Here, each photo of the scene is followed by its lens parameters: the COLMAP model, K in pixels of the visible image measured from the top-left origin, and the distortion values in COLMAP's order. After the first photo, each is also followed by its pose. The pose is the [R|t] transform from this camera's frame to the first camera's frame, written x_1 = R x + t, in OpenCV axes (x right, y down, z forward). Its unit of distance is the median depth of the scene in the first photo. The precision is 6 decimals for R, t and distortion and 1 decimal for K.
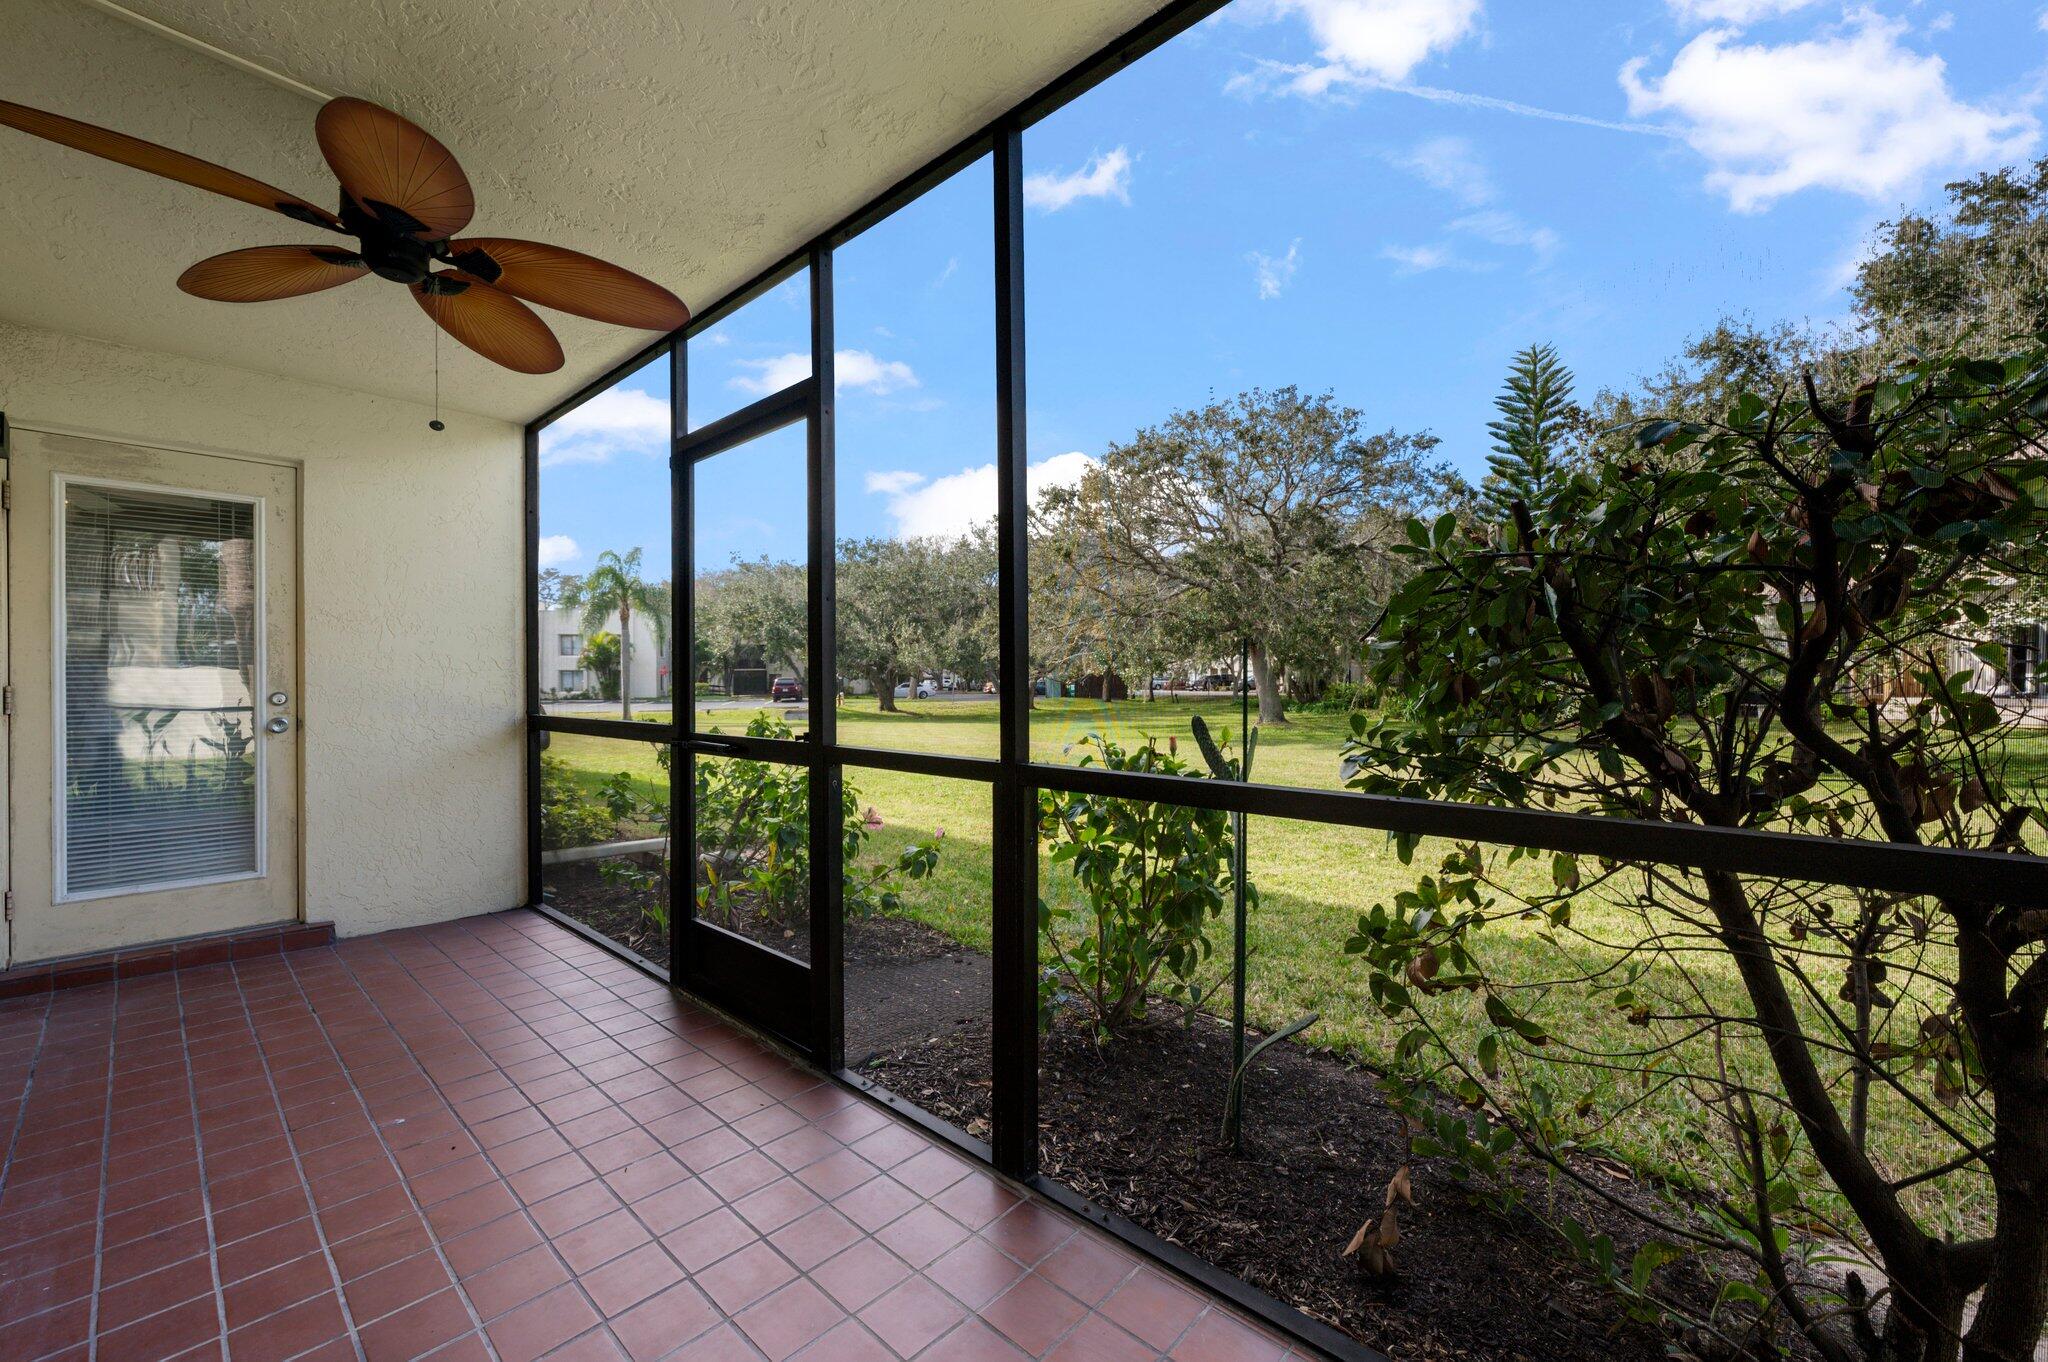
lens RADIAL K [[808.0, 0, 1045.8], [0, 808.0, 676.6], [0, 0, 1]] dist [-0.001382, -0.000237]
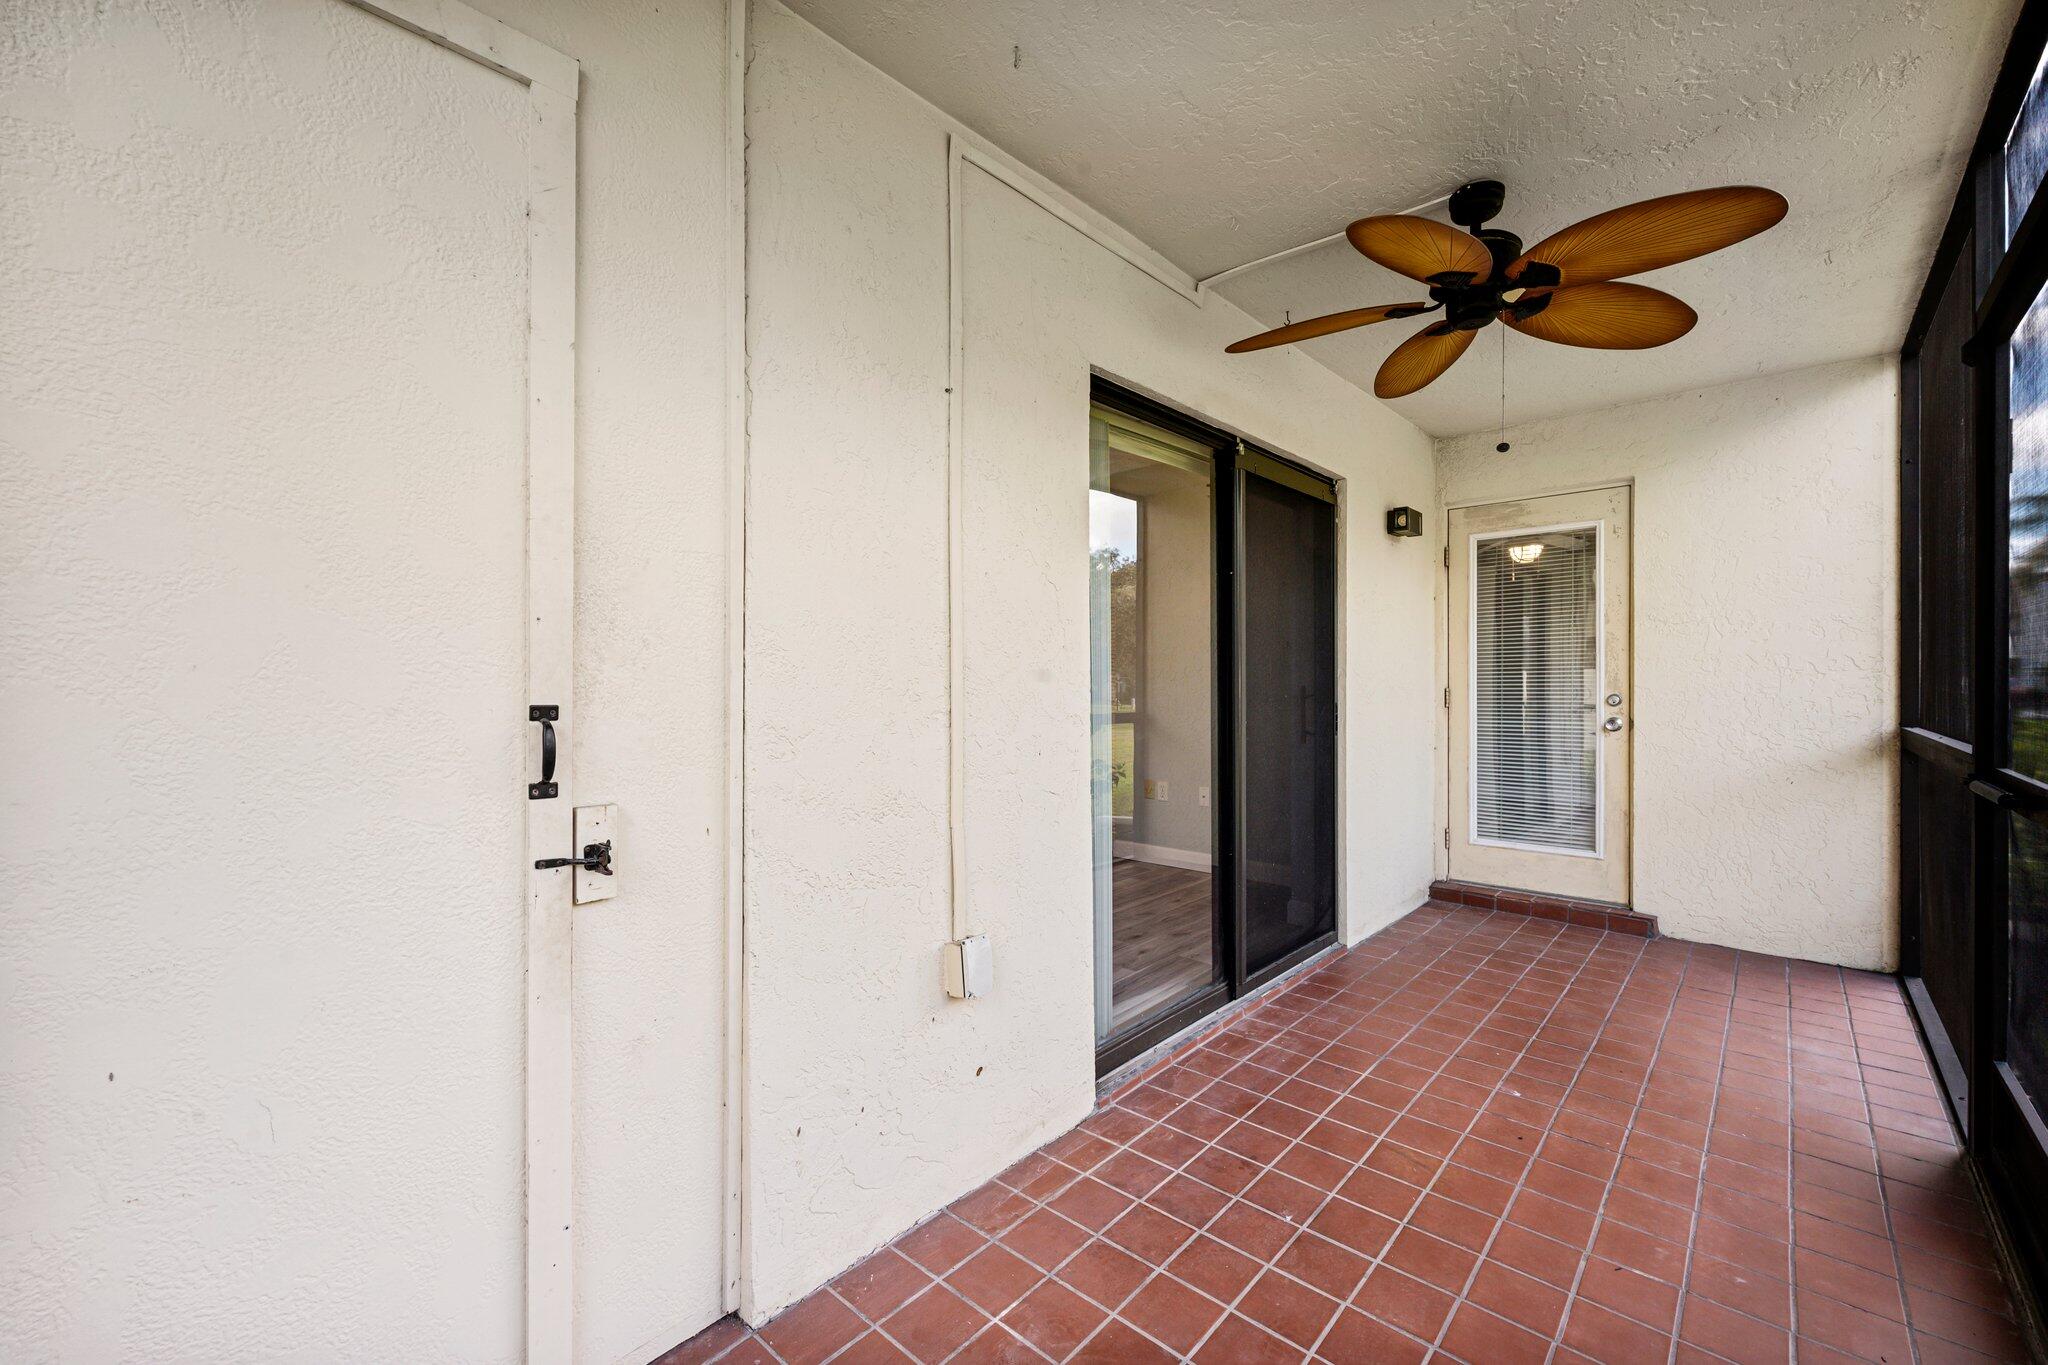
lens RADIAL K [[828.6, 0, 1024.0], [0, 828.6, 682.5], [0, 0, 1]] dist [-0.001854, -0.000323]
pose [[-0.008156, 0.001173, -0.999966, 0.185595], [0.009233, 0.999957, 0.001098, -0.005302], [0.999924, -0.009224, -0.008167, 0.208205]]
